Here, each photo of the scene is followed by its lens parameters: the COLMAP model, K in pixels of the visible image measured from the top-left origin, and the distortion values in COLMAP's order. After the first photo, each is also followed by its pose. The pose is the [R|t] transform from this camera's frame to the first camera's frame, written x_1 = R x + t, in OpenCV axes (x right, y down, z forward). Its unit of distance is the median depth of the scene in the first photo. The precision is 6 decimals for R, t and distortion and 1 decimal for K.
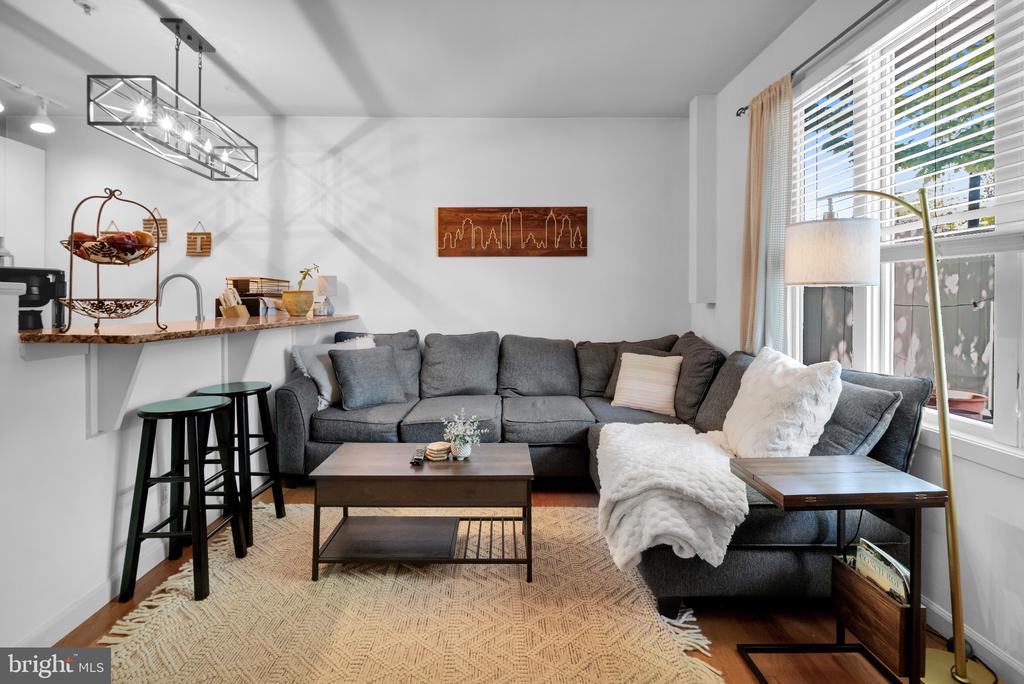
lens RADIAL K [[440.3, 0, 482.5], [0, 440.3, 307.2], [0, 0, 1]] dist [0.000200, 0.000213]
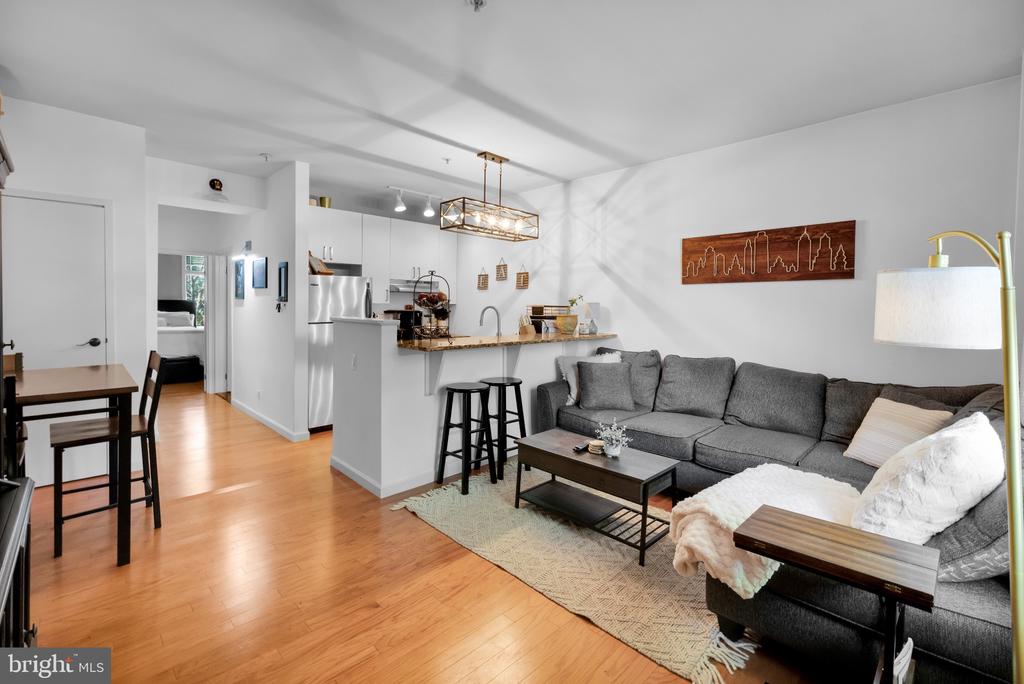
lens RADIAL K [[448.7, 0, 512.9], [0, 448.7, 320.6], [0, 0, 1]] dist [-0.000002, 0.000156]
pose [[0.708184, 0.028472, -0.705454, 0.417060], [-0.014007, 0.999556, 0.026280, -0.052683], [0.705889, -0.008730, 0.708268, -0.080868]]
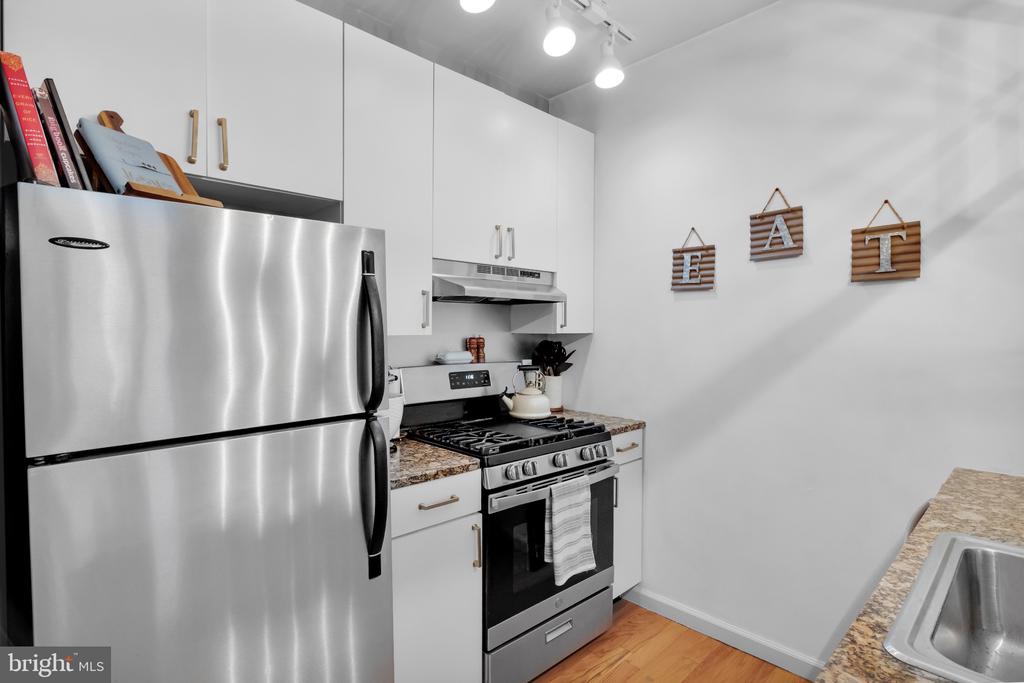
lens RADIAL K [[511.8, 0, 508.9], [0, 511.8, 333.3], [0, 0, 1]] dist [-0.003019, -0.000628]
pose [[0.696368, 0.002497, -0.717681, -0.586467], [-0.002816, 0.999996, 0.000747, -0.069127], [0.717680, 0.001501, 0.696372, 0.421790]]
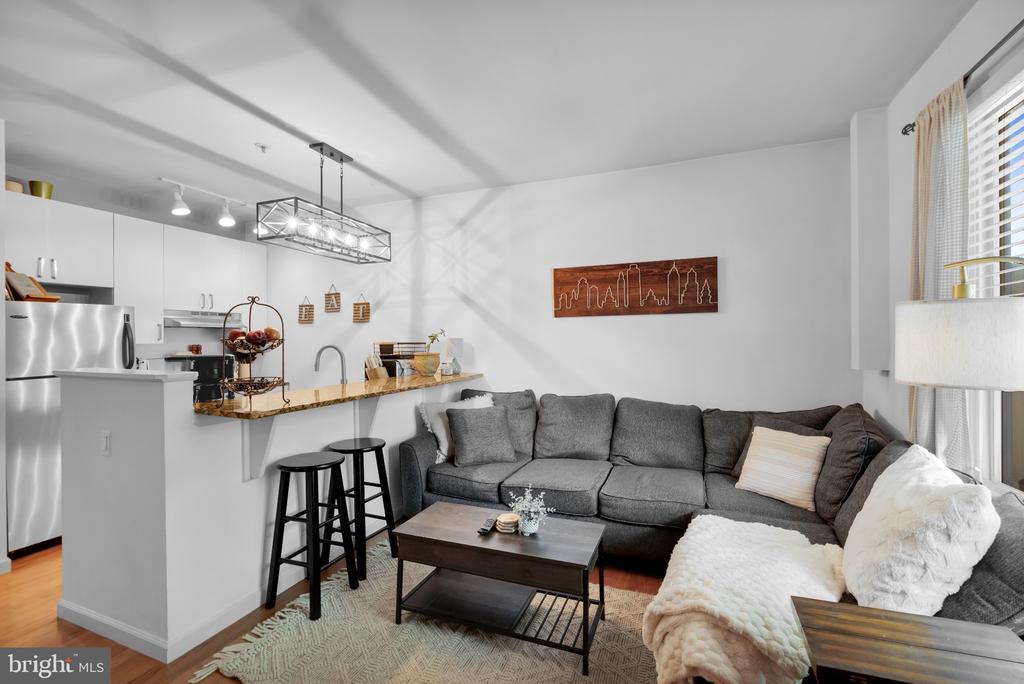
lens RADIAL K [[440.4, 0, 506.3], [0, 440.4, 343.1], [0, 0, 1]] dist [-0.000302, -0.000223]
pose [[0.932714, -0.006226, -0.360563, 0.173232], [0.007415, 0.999971, 0.001915, -0.063465], [0.360540, -0.004459, 0.932733, 0.020295]]
